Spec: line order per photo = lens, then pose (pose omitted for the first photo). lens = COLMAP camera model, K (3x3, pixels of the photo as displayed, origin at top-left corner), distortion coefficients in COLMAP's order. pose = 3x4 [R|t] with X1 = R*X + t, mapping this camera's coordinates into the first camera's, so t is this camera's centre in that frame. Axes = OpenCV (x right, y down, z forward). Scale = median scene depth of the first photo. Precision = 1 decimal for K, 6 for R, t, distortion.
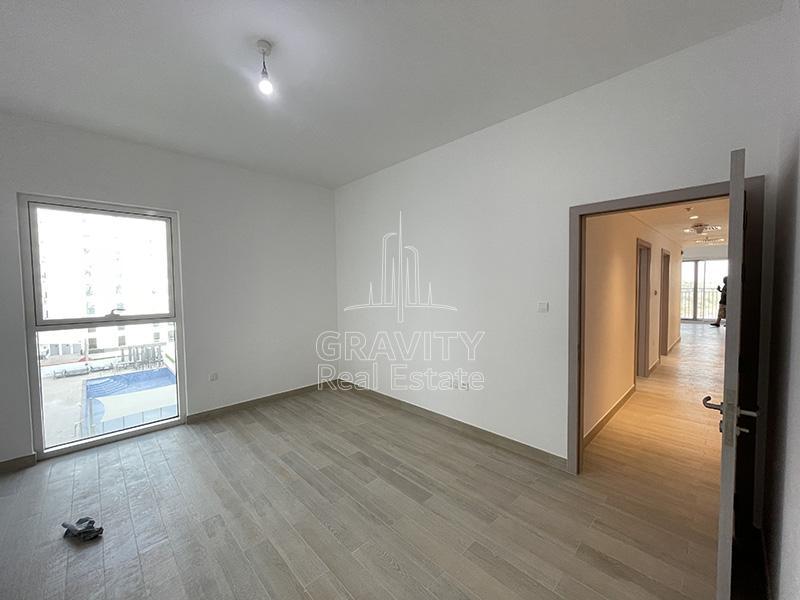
lens RADIAL K [[320.3, 0, 396.1], [0, 320.3, 300.4], [0, 0, 1]] dist [0.000849, -0.000408]
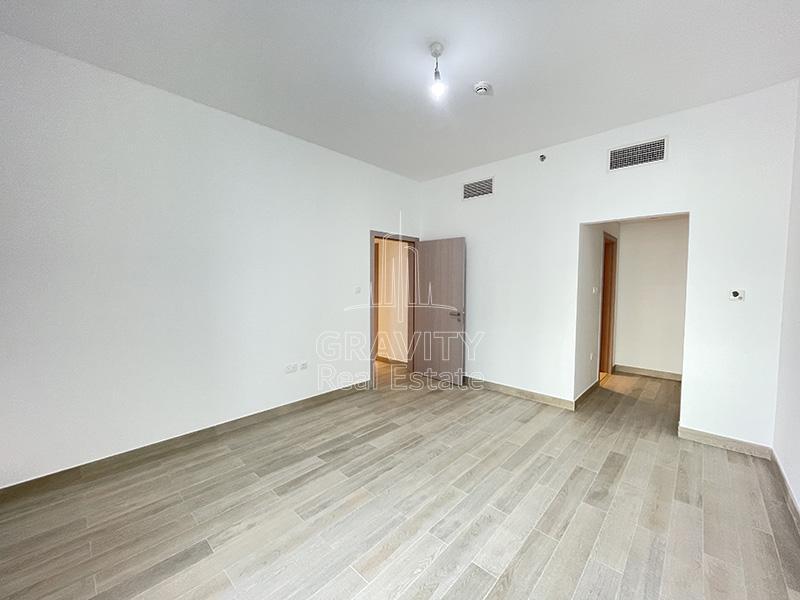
lens RADIAL K [[320.3, 0, 399.4], [0, 320.3, 300.0], [0, 0, 1]] dist [0.000849, -0.000408]
pose [[-0.039960, -0.049088, 0.997995, -1.025306], [0.049207, 0.997484, 0.051034, 0.001369], [-0.997989, 0.051148, -0.037444, 0.804797]]
